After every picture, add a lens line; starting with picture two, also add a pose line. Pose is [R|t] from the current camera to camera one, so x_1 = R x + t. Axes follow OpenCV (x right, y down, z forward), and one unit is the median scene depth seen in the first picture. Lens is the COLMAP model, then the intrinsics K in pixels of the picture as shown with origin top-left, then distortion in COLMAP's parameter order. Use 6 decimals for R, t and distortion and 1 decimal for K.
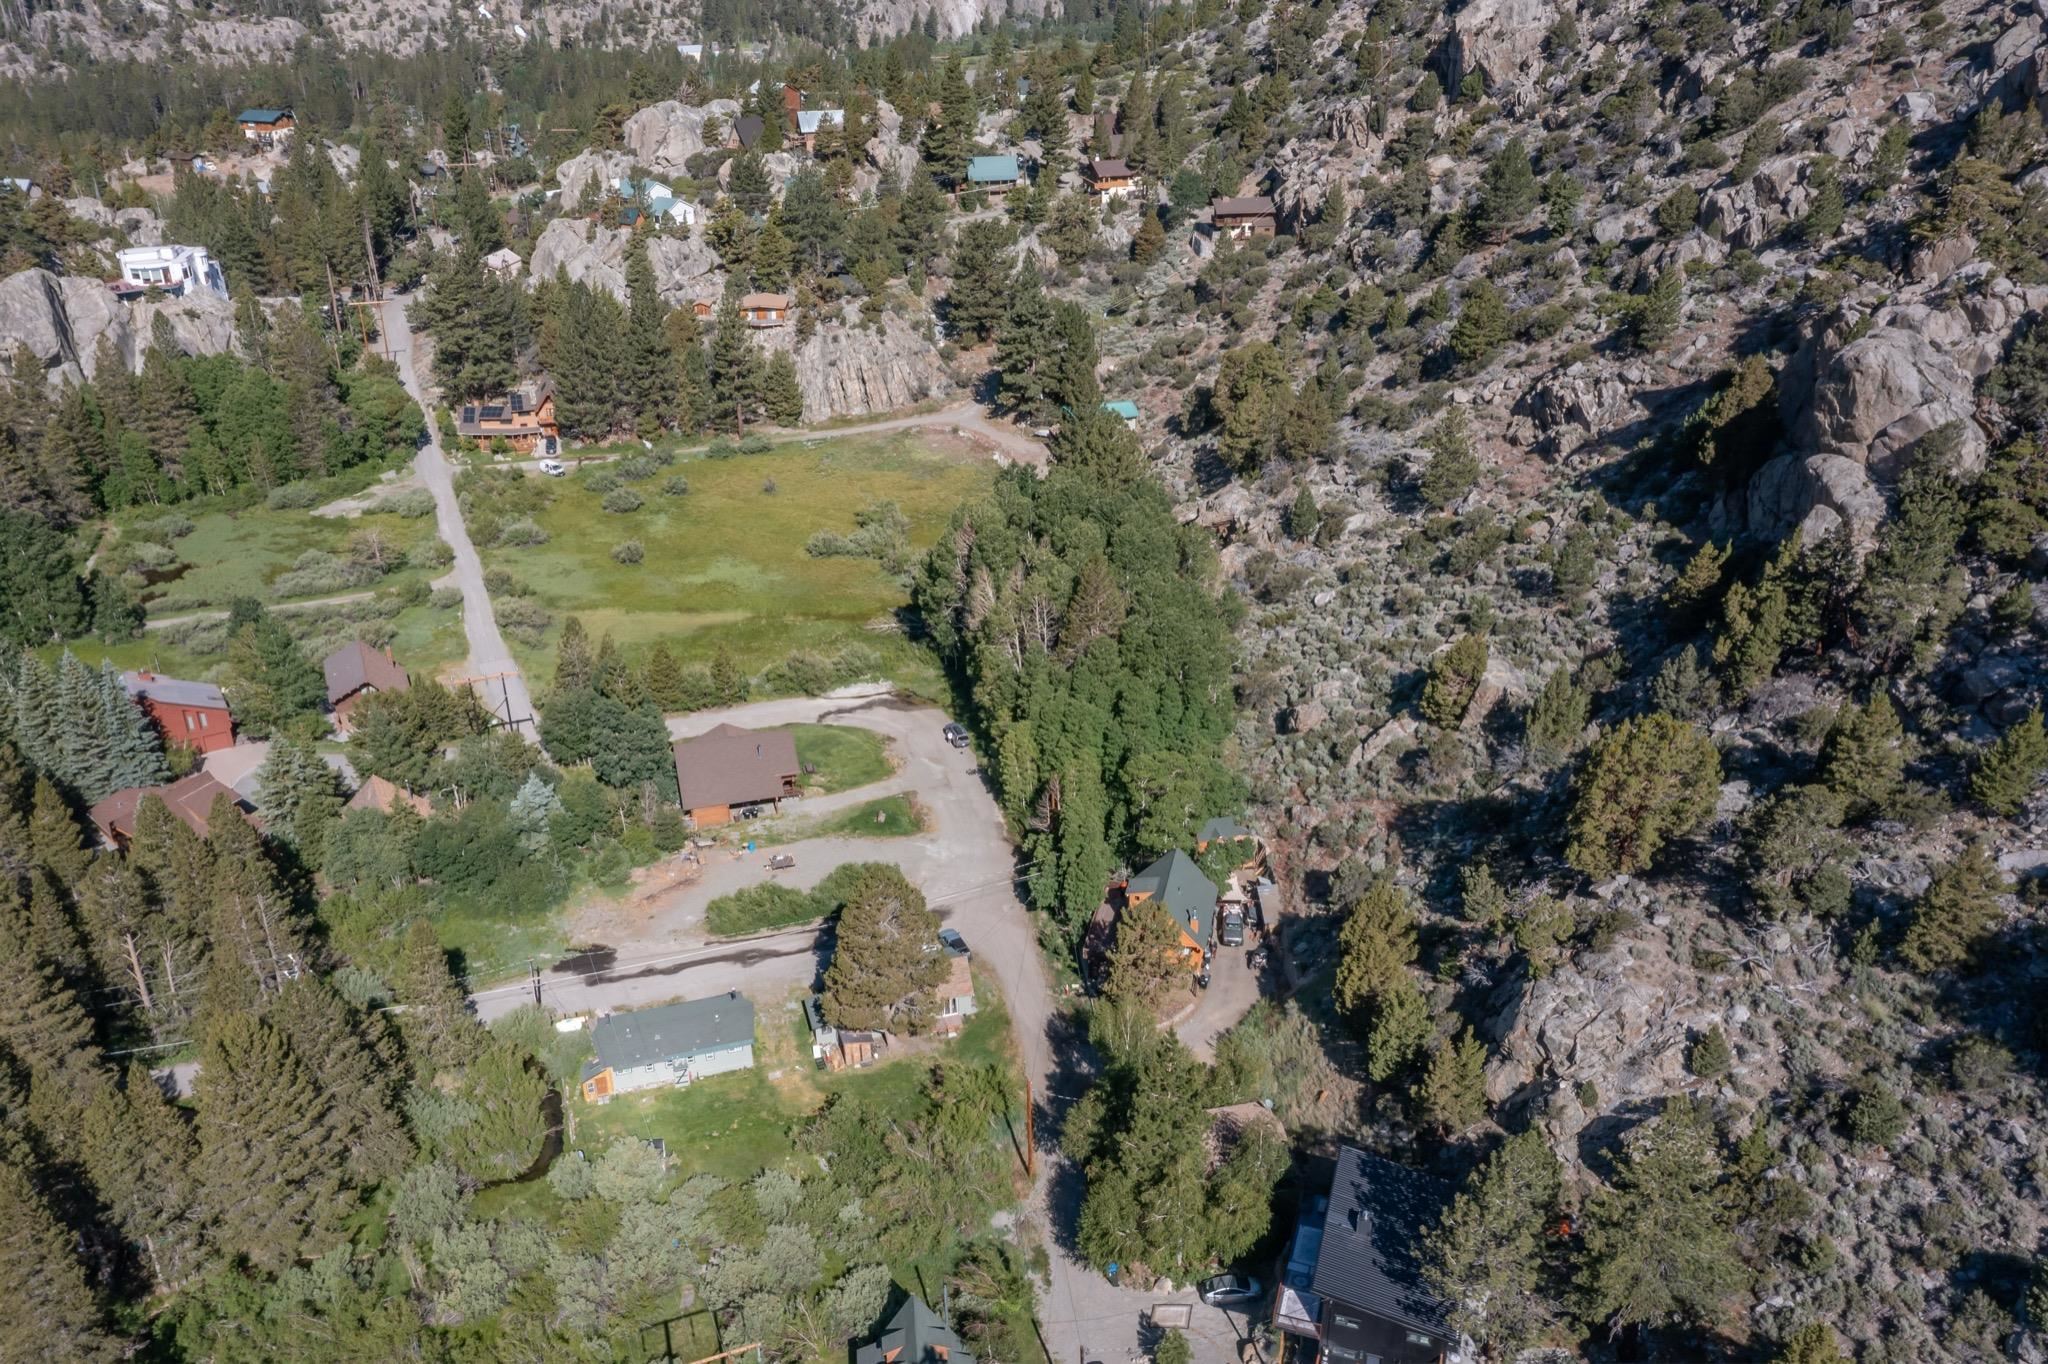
lens RADIAL K [[1647.0, 0, 1018.9], [0, 1647.0, 676.4], [0, 0, 1]] dist [0.018487, 0.005077]
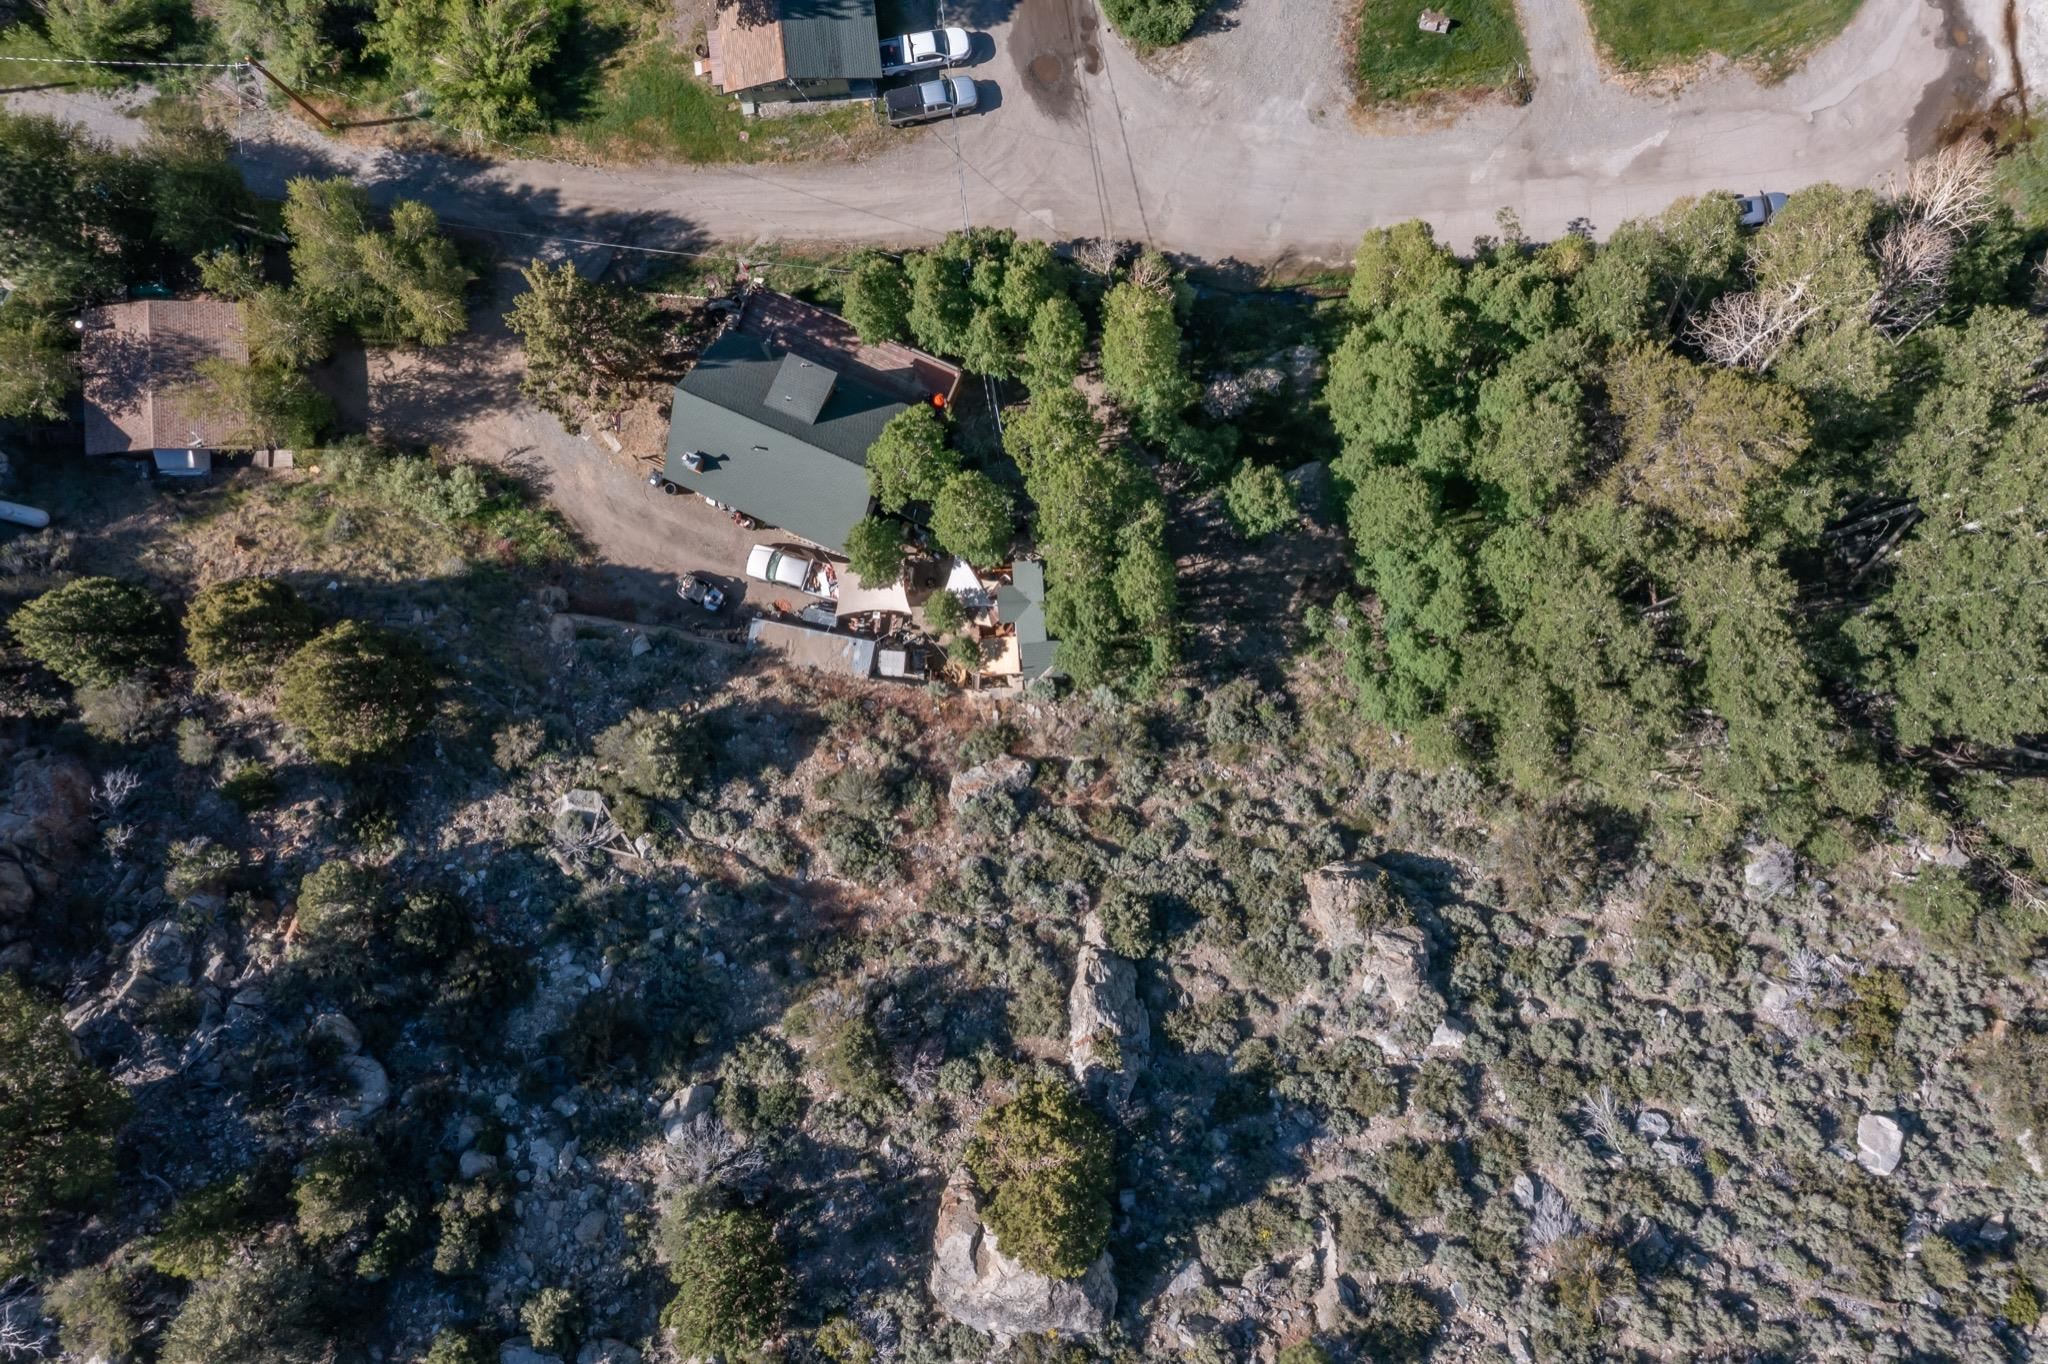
lens RADIAL K [[1647.0, 0, 1018.9], [0, 1647.0, 676.4], [0, 0, 1]] dist [0.018487, 0.005077]
pose [[-0.177790, 0.984067, 0.001486, 0.080254], [-0.407641, -0.075022, 0.910055, -0.203324], [0.895667, 0.161193, 0.414484, 0.452529]]
